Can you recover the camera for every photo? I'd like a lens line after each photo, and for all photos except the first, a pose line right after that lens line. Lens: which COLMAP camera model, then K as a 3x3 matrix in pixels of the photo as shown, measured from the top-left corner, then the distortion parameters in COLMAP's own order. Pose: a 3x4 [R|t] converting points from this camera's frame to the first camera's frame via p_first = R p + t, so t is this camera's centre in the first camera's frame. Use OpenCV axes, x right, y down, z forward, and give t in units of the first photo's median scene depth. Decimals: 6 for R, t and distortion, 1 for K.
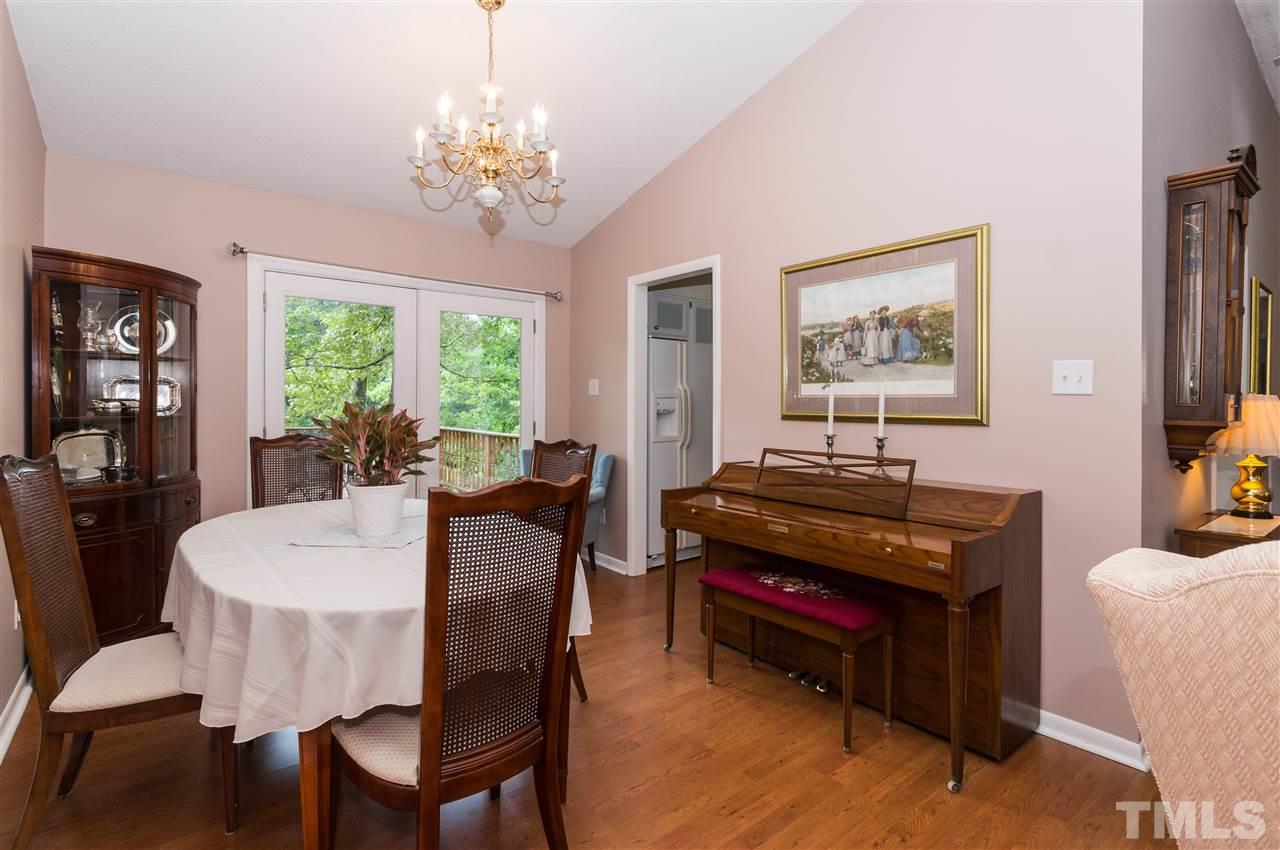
lens RADIAL K [[592.0, 0, 660.7], [0, 592.0, 396.7], [0, 0, 1]] dist [0.001187, 0.000148]
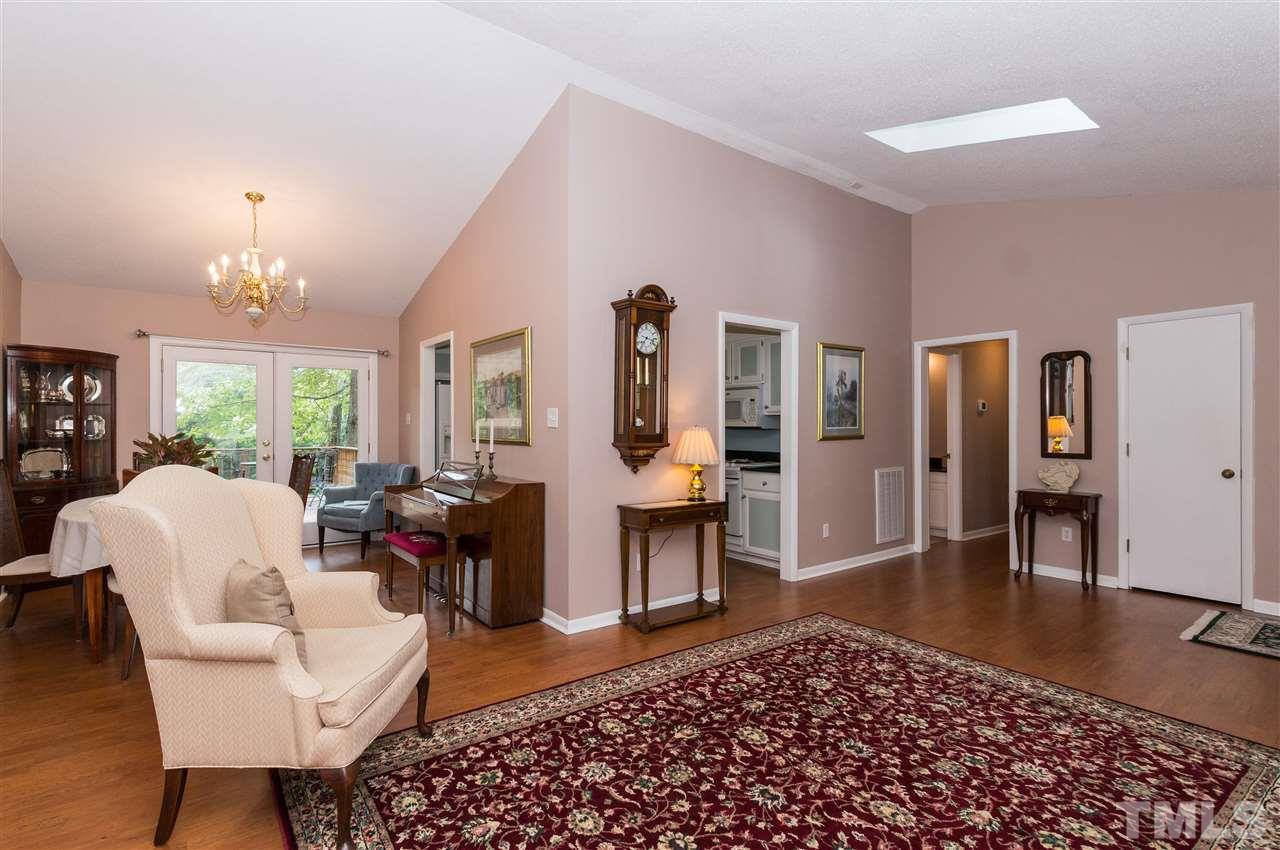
lens RADIAL K [[592.0, 0, 637.1], [0, 592.0, 425.2], [0, 0, 1]] dist [0.001187, 0.000148]
pose [[0.997938, -0.001078, -0.064183, 0.773669], [0.001584, 0.999968, 0.007835, -0.017829], [0.064173, -0.007921, 0.997907, -0.537310]]
